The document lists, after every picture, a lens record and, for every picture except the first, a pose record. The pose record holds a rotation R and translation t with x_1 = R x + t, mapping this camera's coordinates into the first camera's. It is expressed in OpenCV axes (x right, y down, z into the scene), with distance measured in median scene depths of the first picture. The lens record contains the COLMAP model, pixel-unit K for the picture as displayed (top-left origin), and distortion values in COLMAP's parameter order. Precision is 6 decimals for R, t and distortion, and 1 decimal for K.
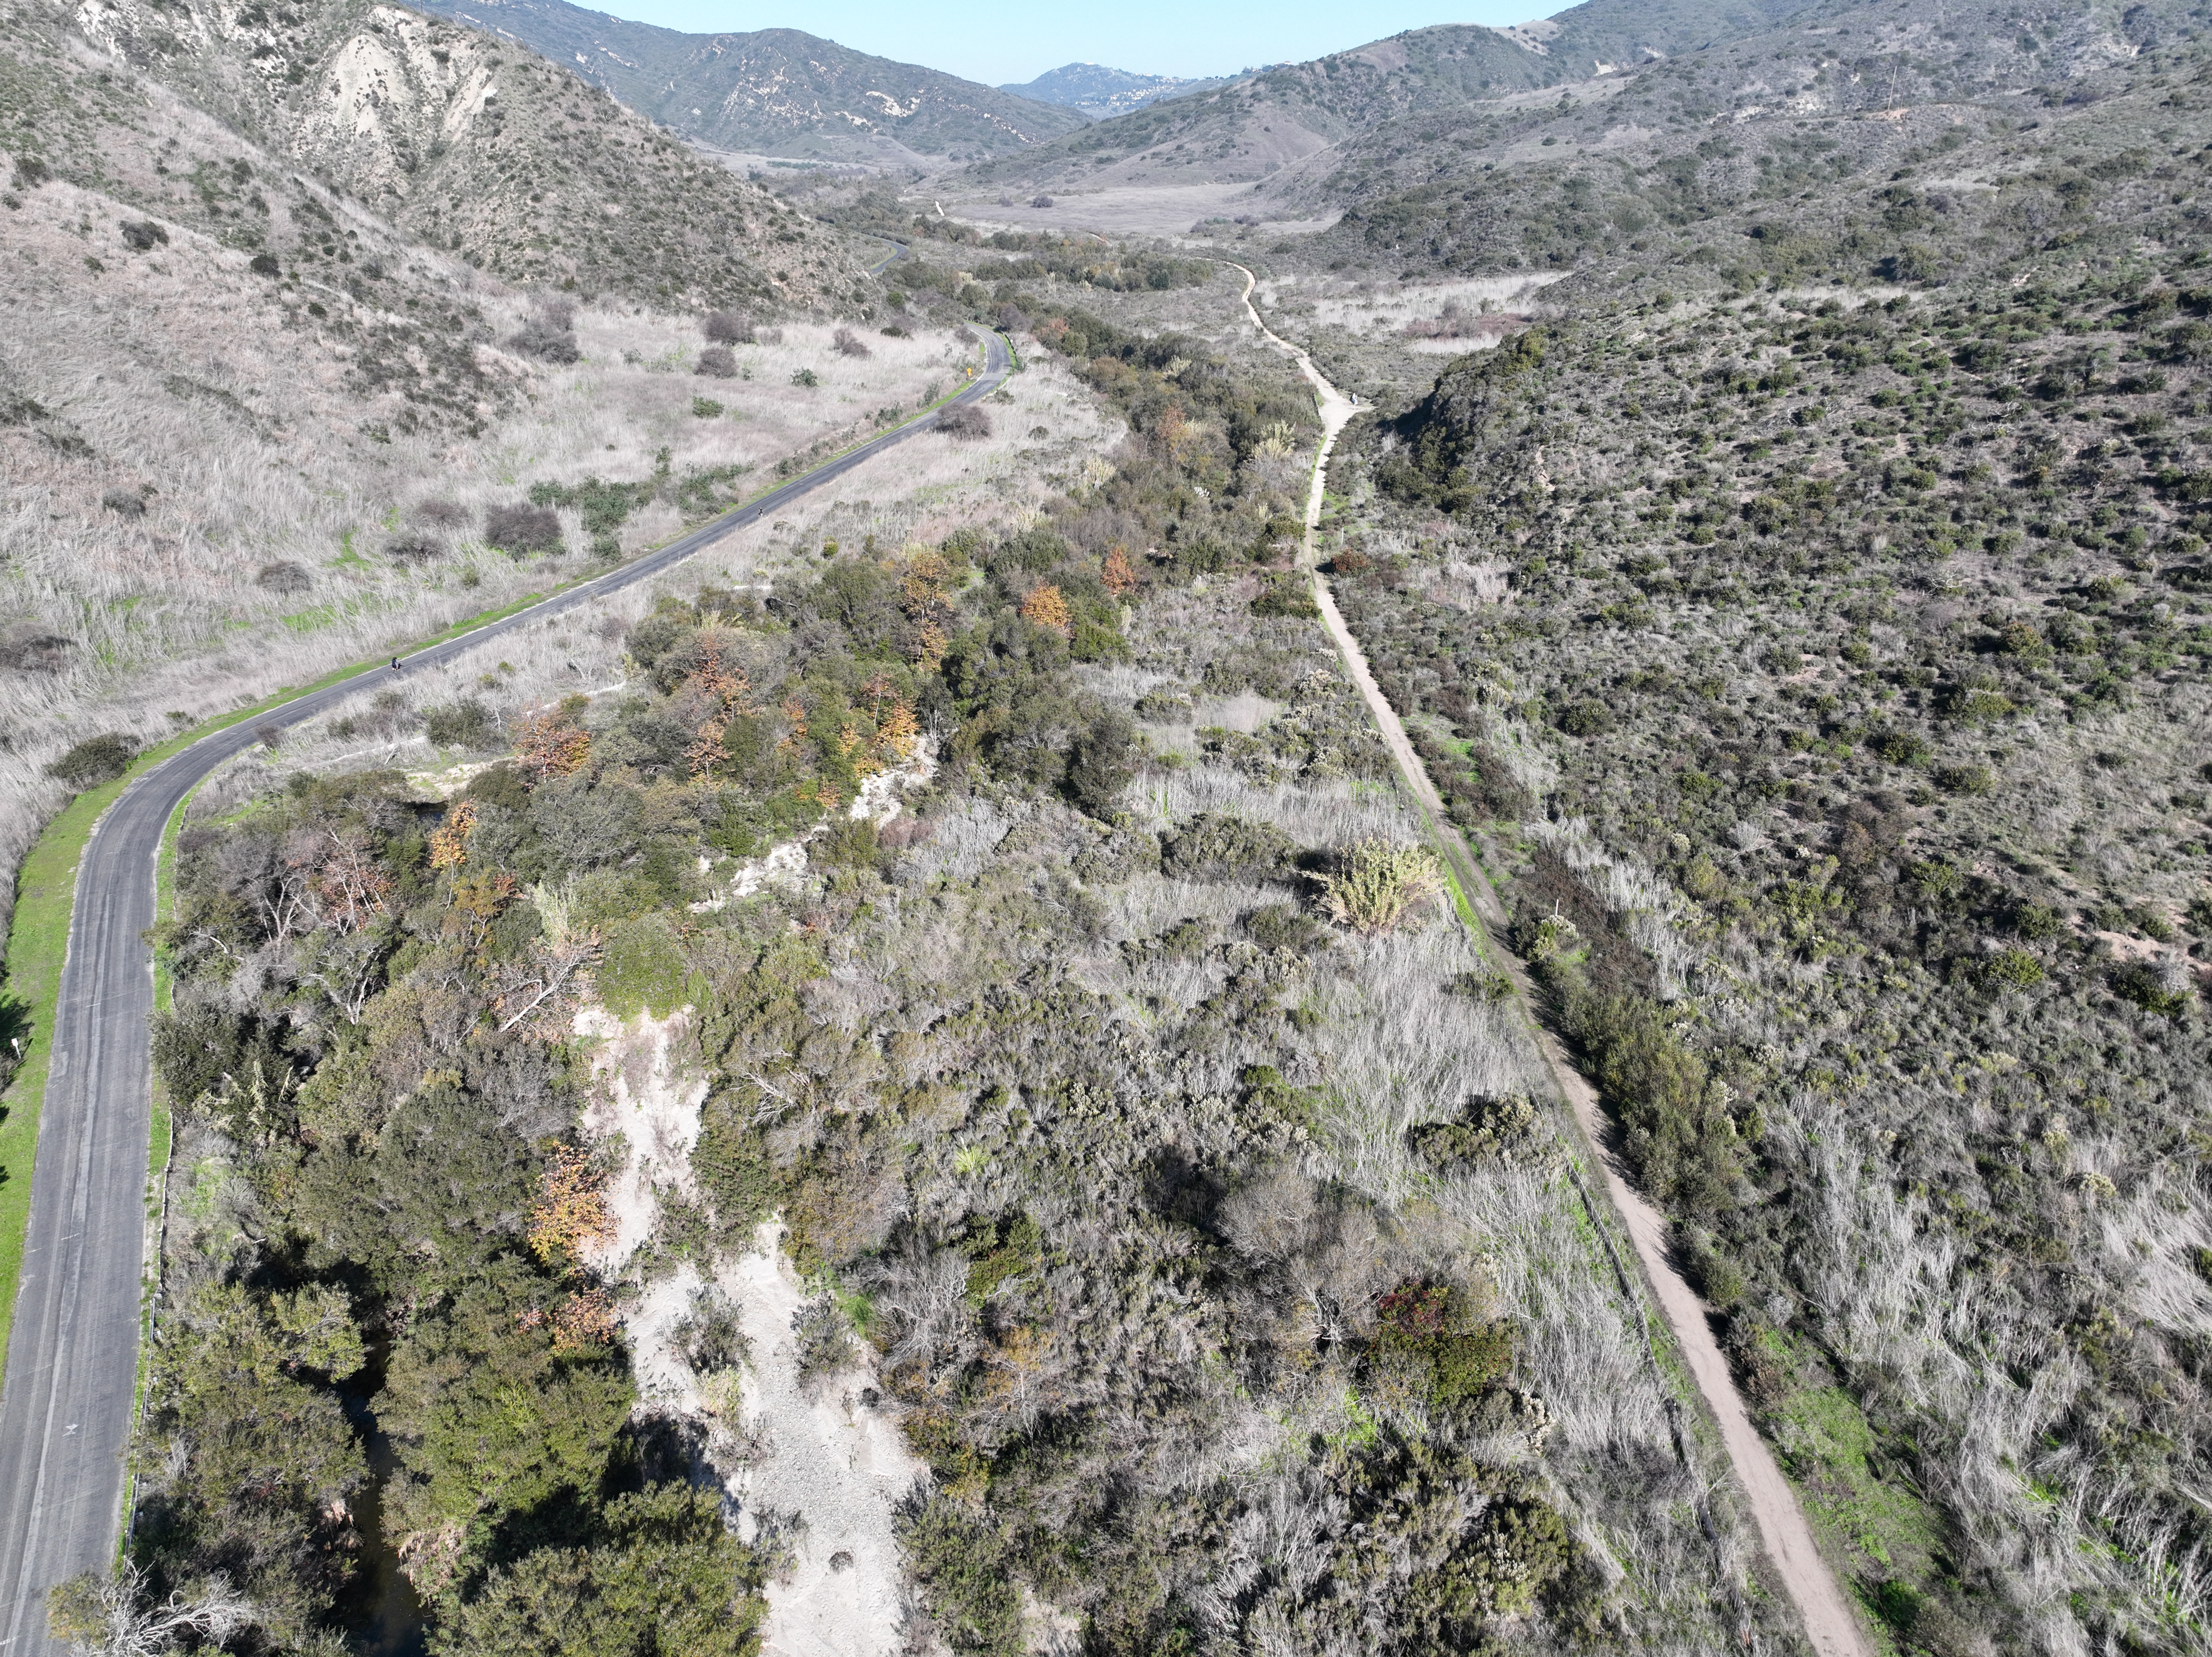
lens RADIAL K [[1565.4, 0, 1109.1], [0, 1565.4, 816.3], [0, 0, 1]] dist [-0.007059, 0.027691]
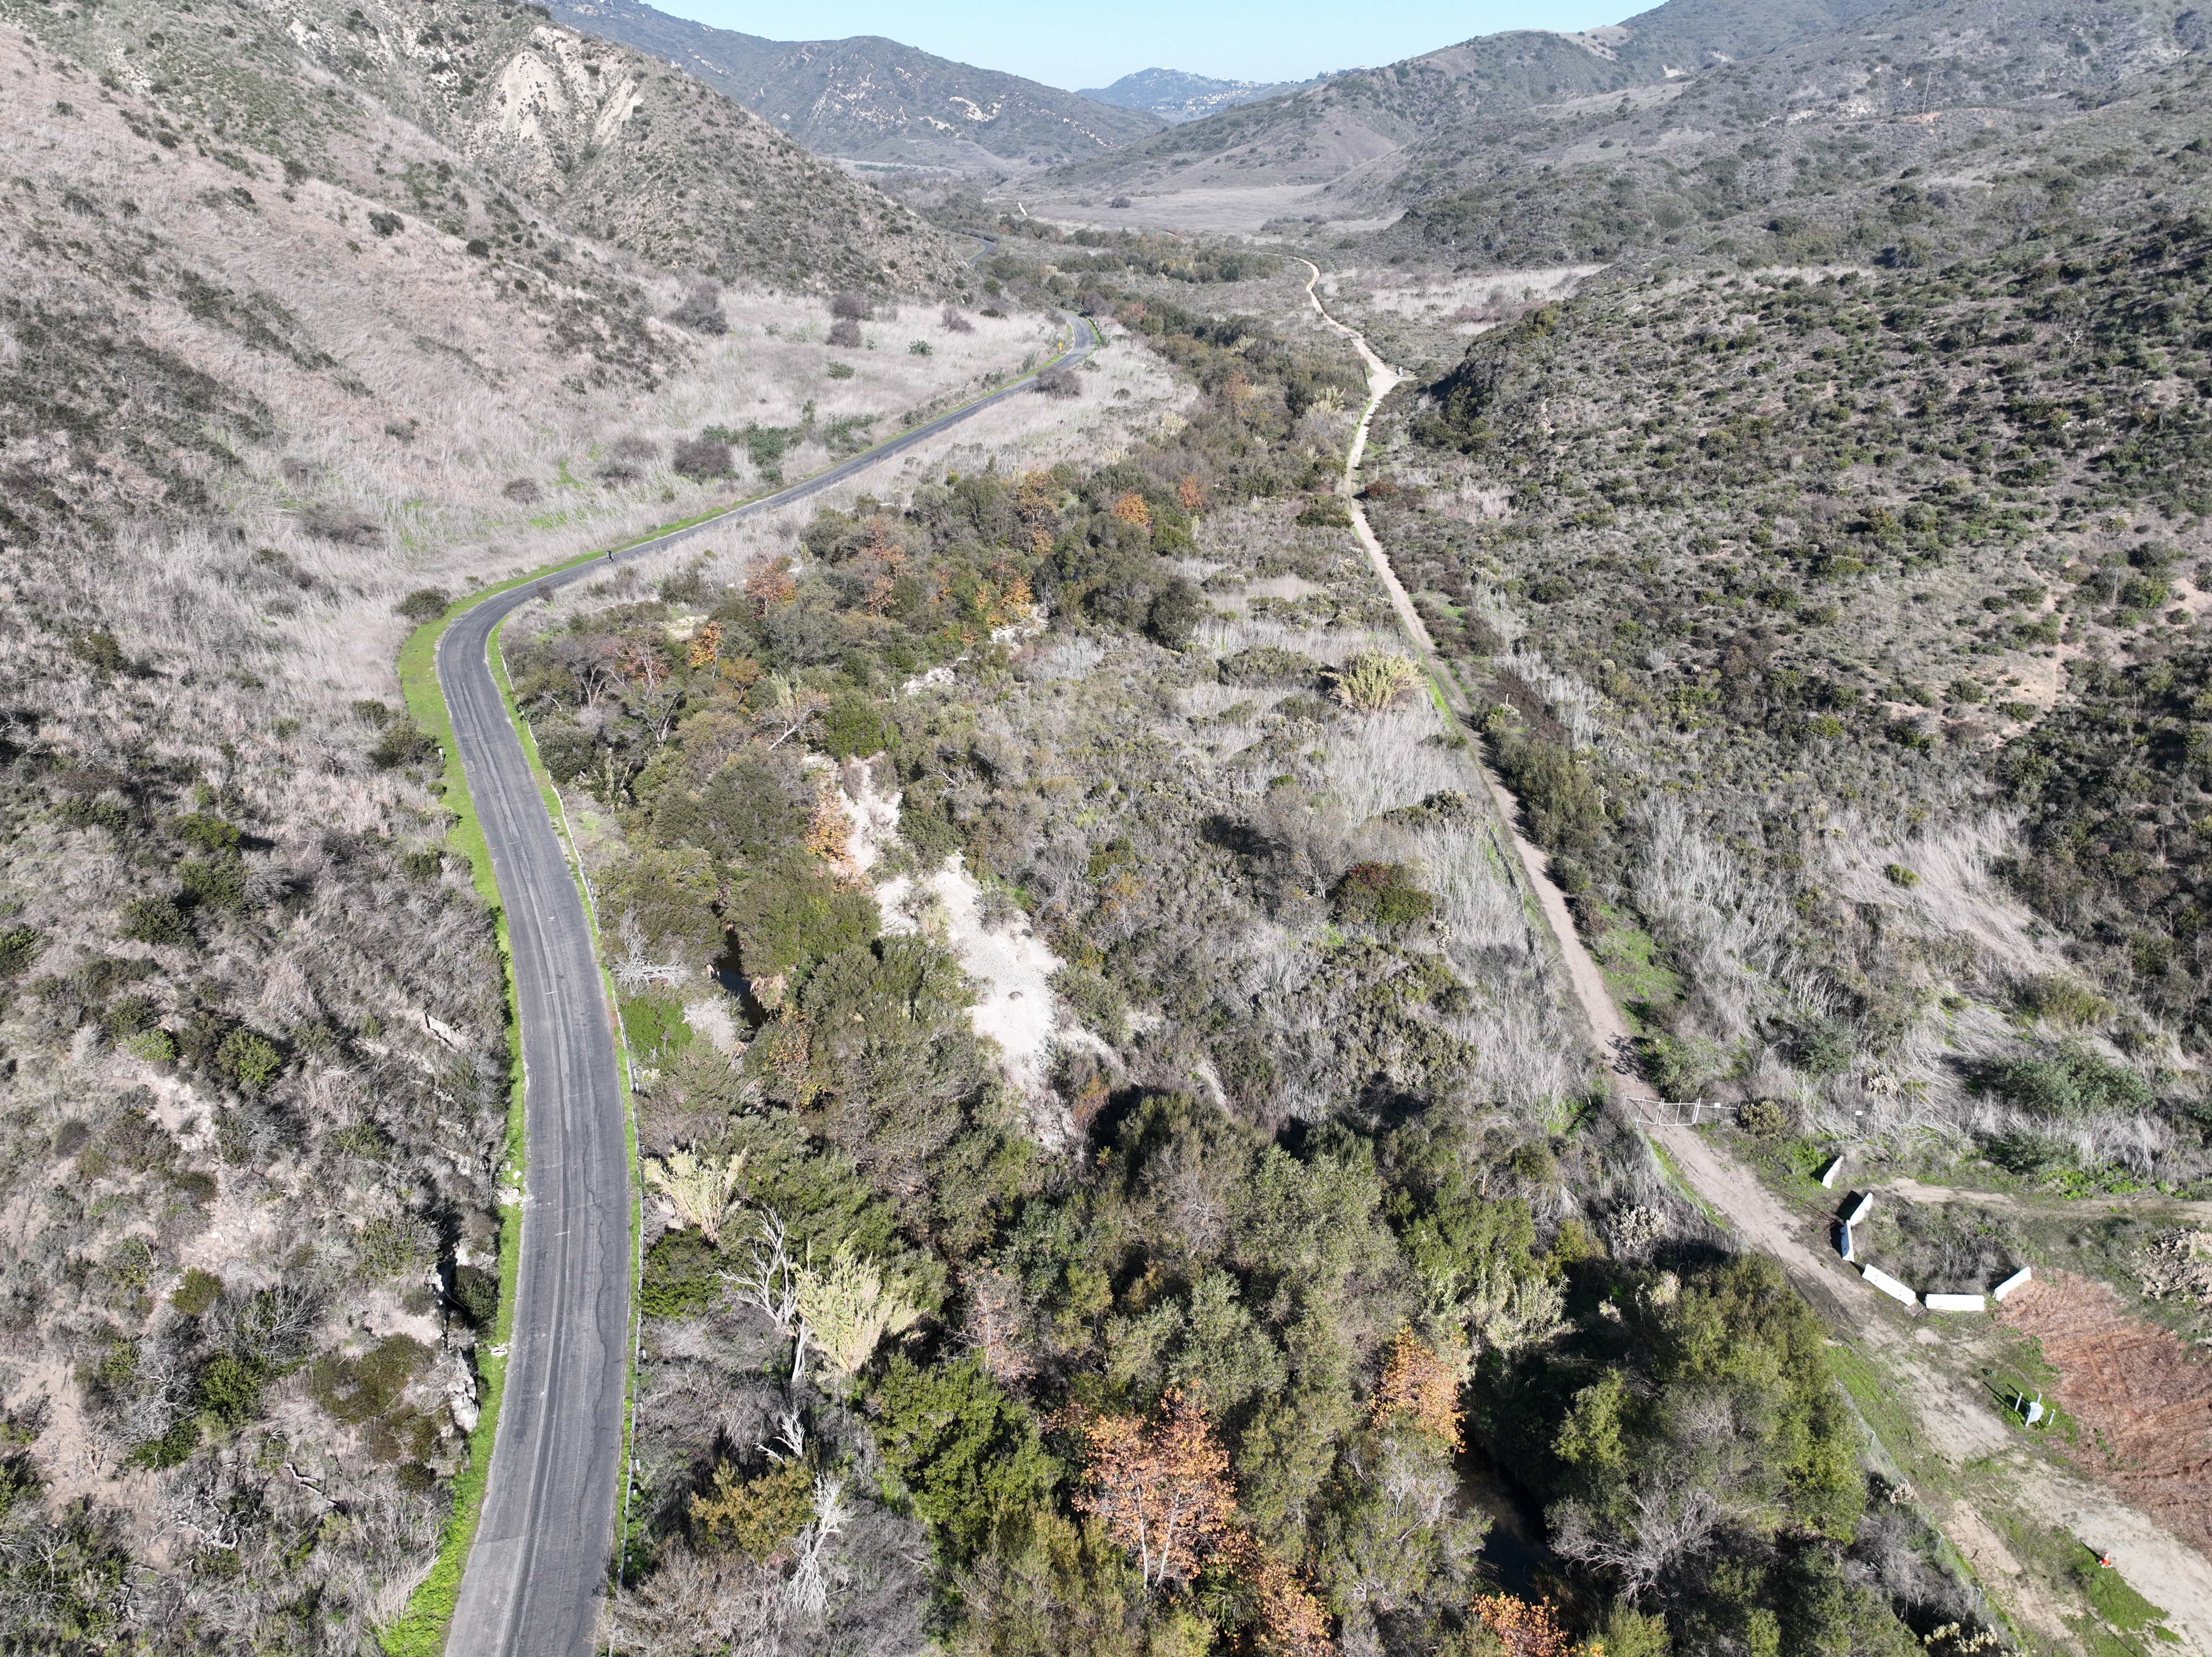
lens RADIAL K [[1565.4, 0, 1109.1], [0, 1565.4, 816.3], [0, 0, 1]] dist [-0.007059, 0.027691]
pose [[0.999023, 0.016448, -0.041023, -0.002523], [-0.016537, 0.999862, -0.001823, 0.099919], [0.040987, 0.002500, 0.999157, -0.227115]]
